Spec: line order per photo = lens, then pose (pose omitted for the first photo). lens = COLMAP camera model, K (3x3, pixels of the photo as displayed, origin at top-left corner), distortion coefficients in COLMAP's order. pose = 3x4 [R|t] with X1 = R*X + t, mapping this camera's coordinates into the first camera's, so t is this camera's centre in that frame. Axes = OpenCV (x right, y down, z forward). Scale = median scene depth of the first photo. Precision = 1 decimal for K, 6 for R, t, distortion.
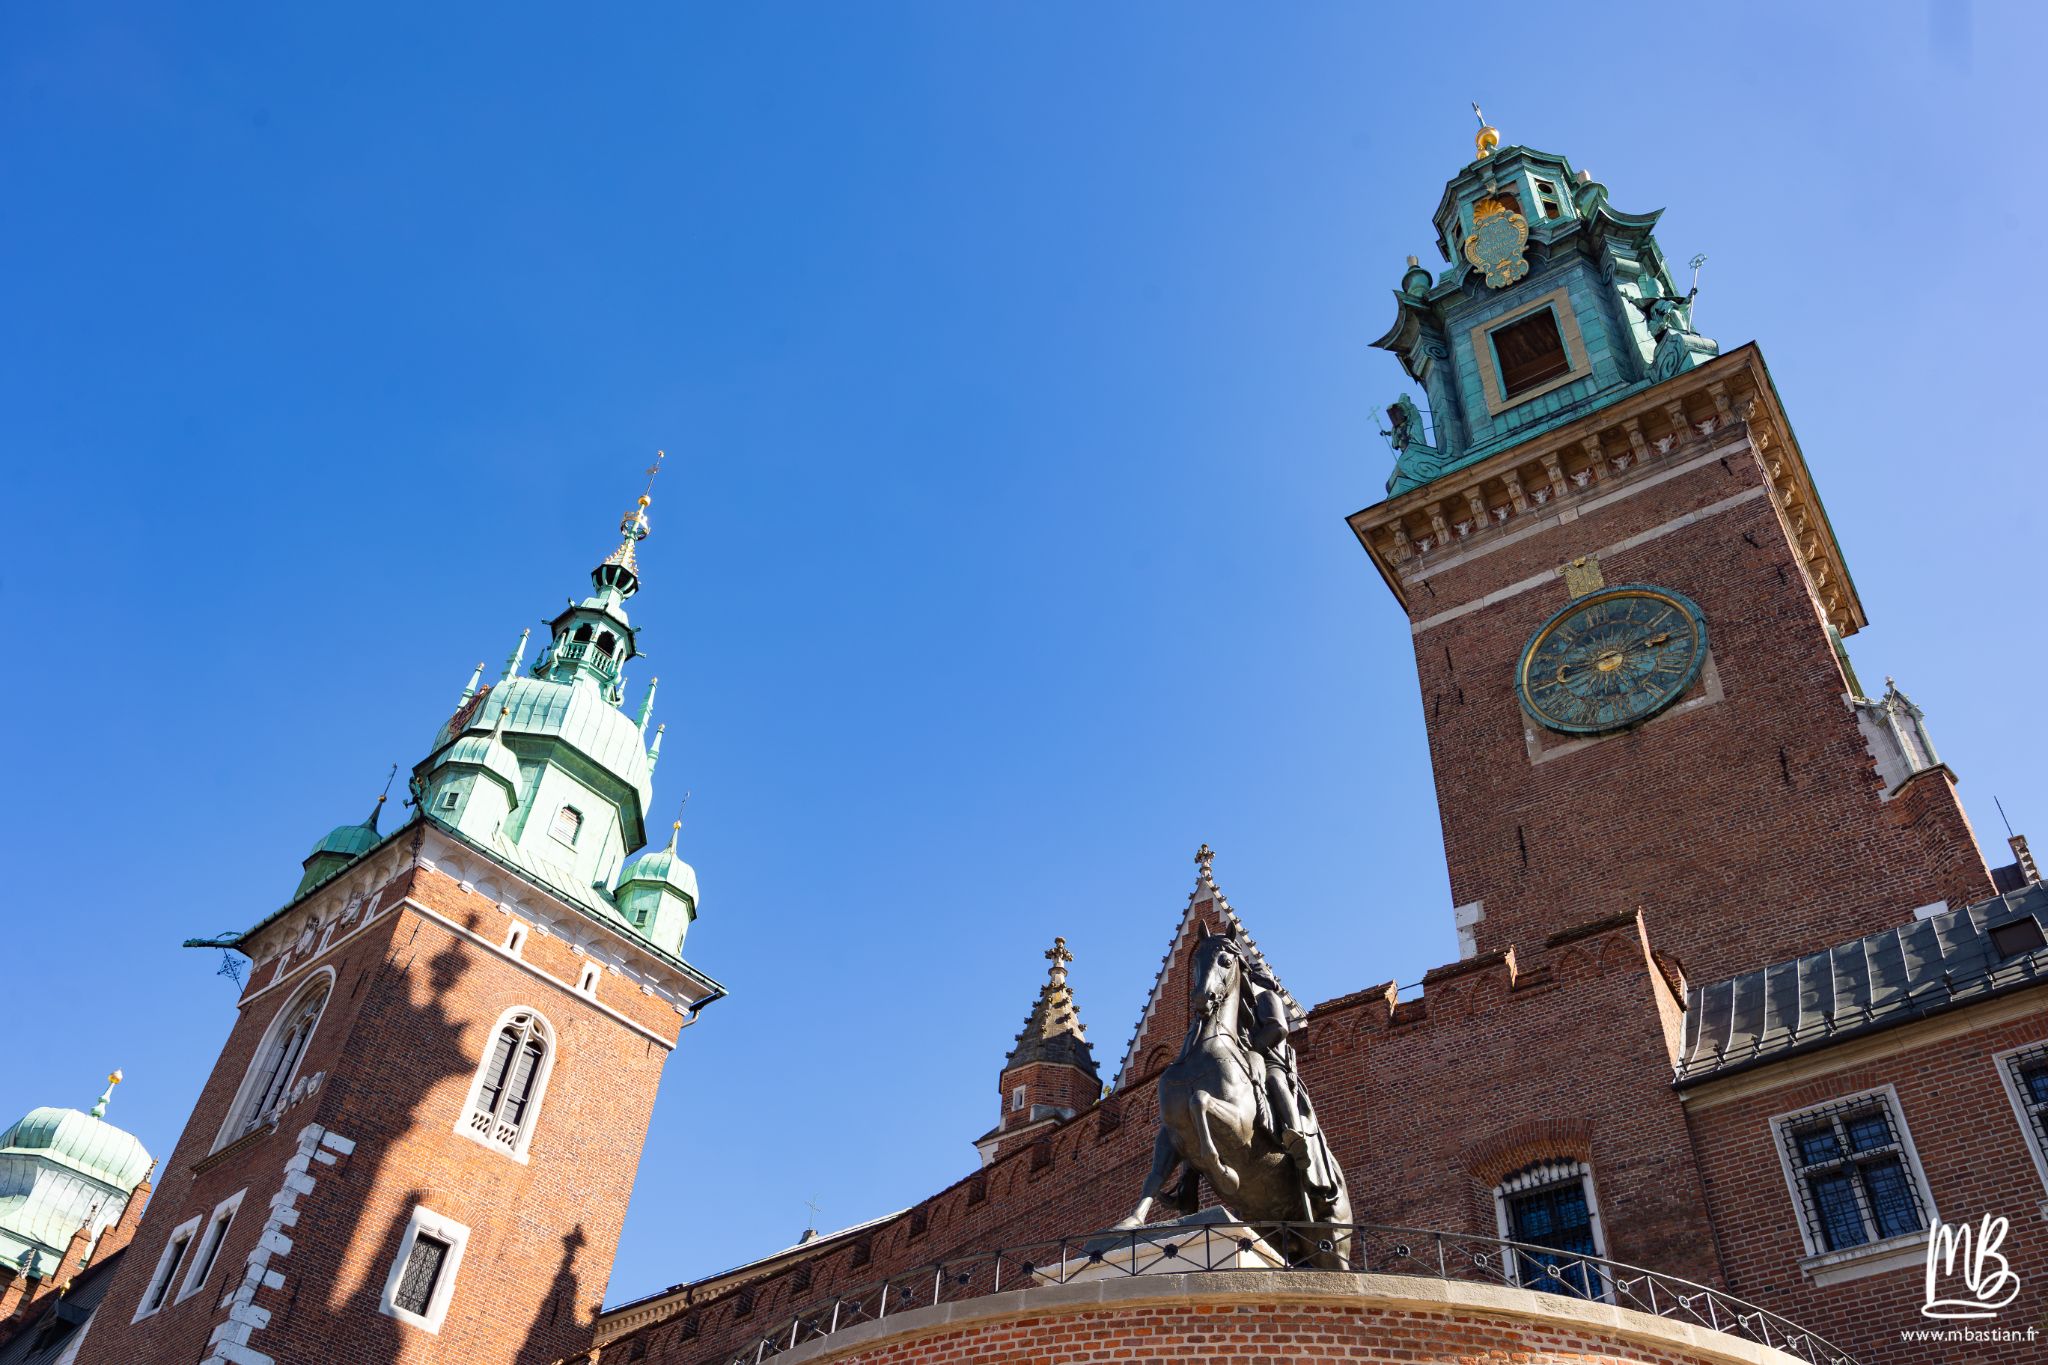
lens RADIAL K [[1757.8, 0, 1024.0], [0, 1757.8, 682.5], [0, 0, 1]] dist [-0.039209, 0.152748]
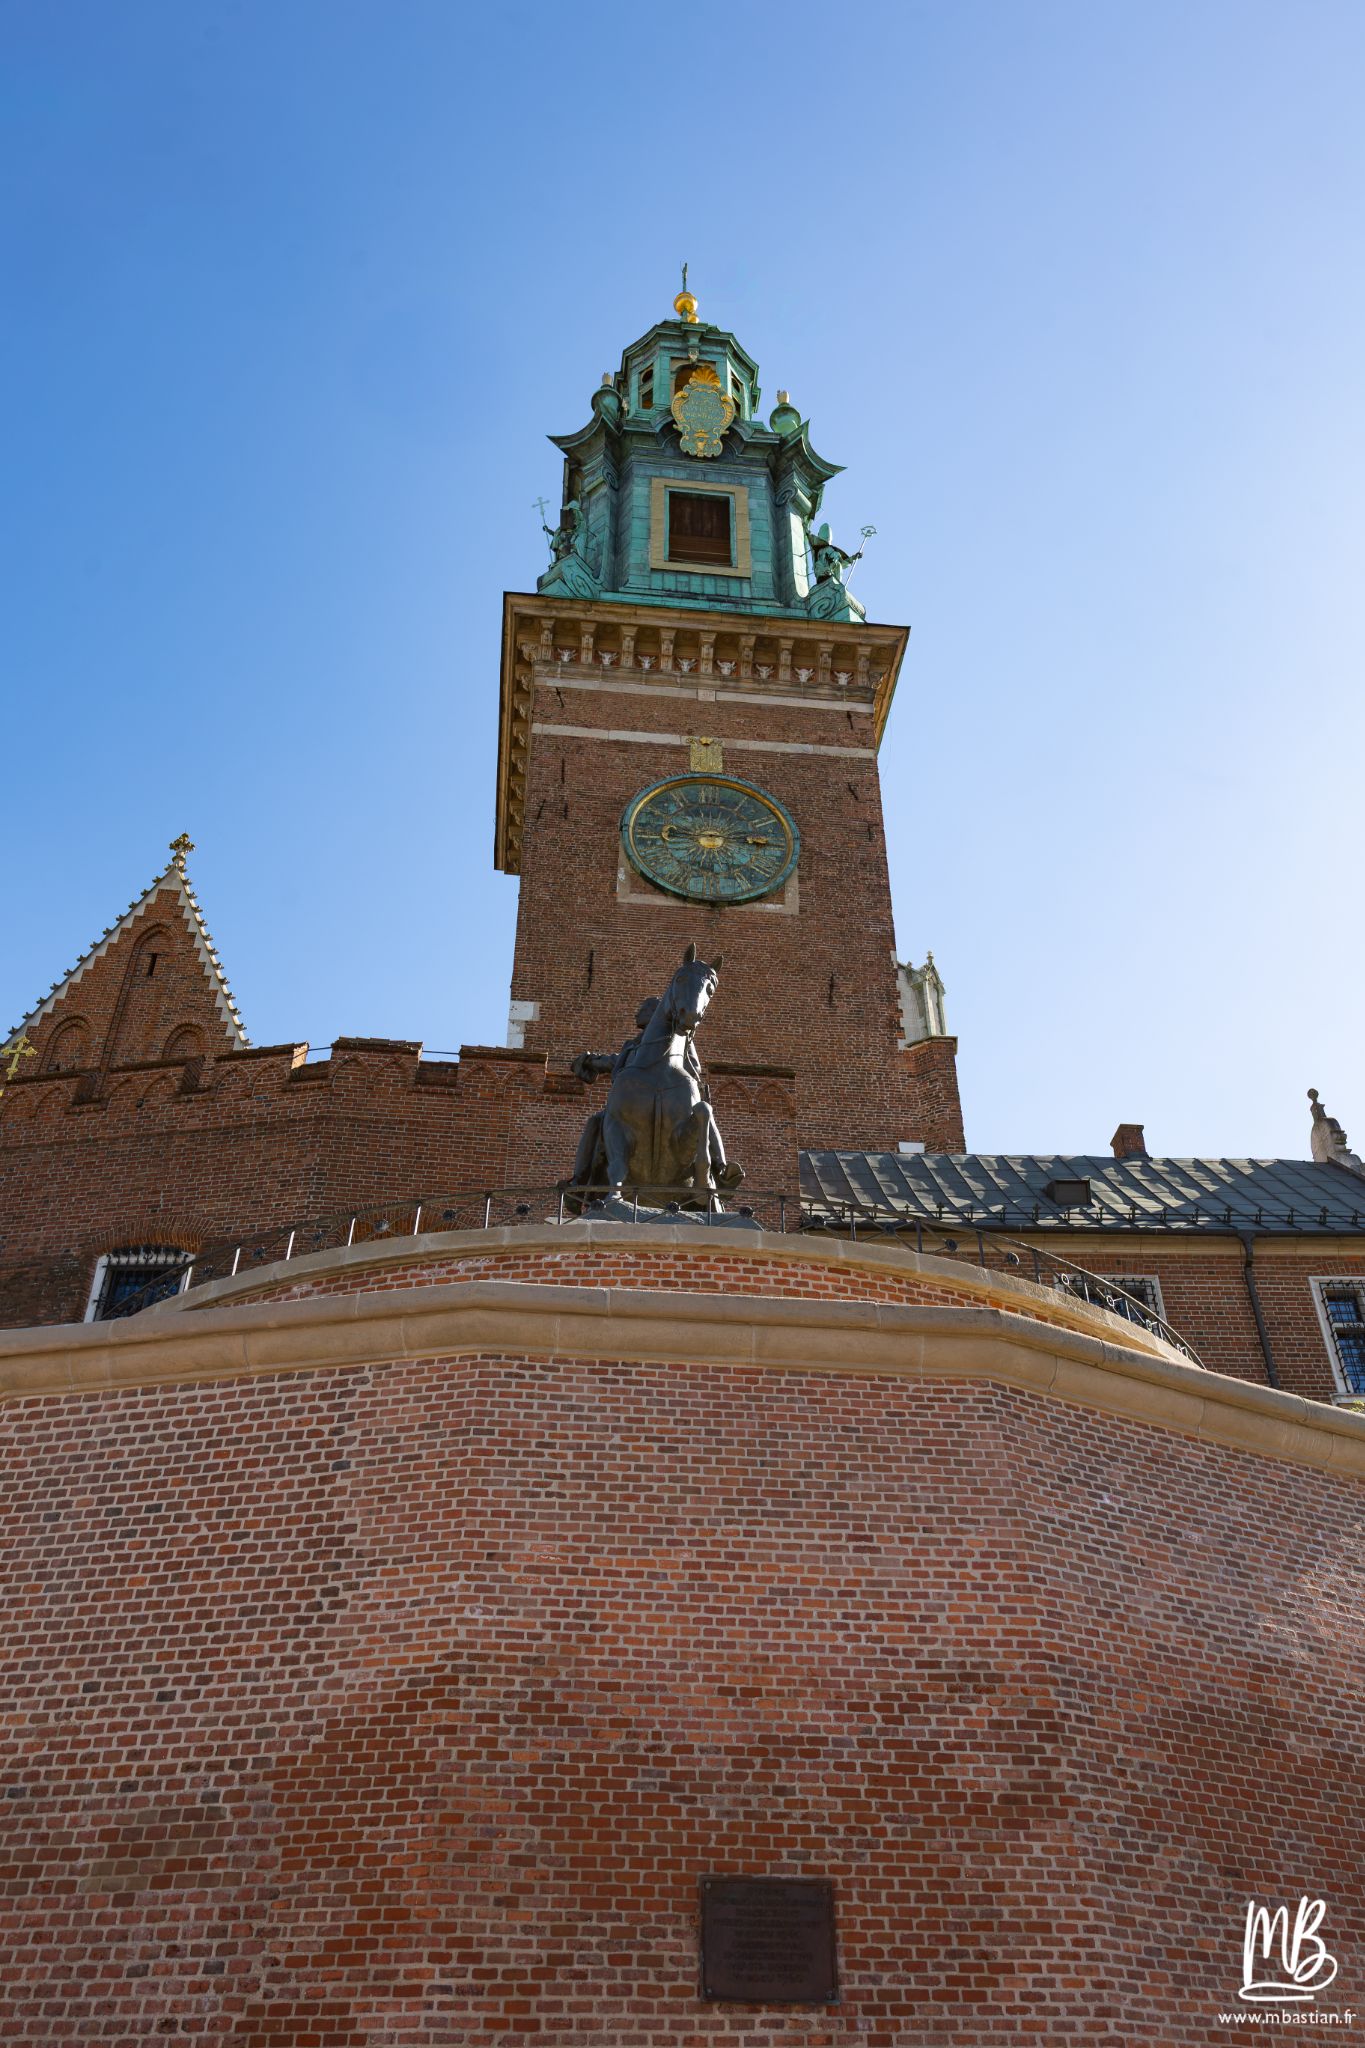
lens RADIAL K [[1789.0, 0, 682.5], [0, 1789.0, 1024.0], [0, 0, 1]] dist [0.004579, 0.002124]
pose [[0.763411, 0.346098, 0.545361, -0.218546], [-0.415710, 0.909485, 0.004742, 0.085863], [-0.494357, -0.230332, 0.838188, 0.066973]]
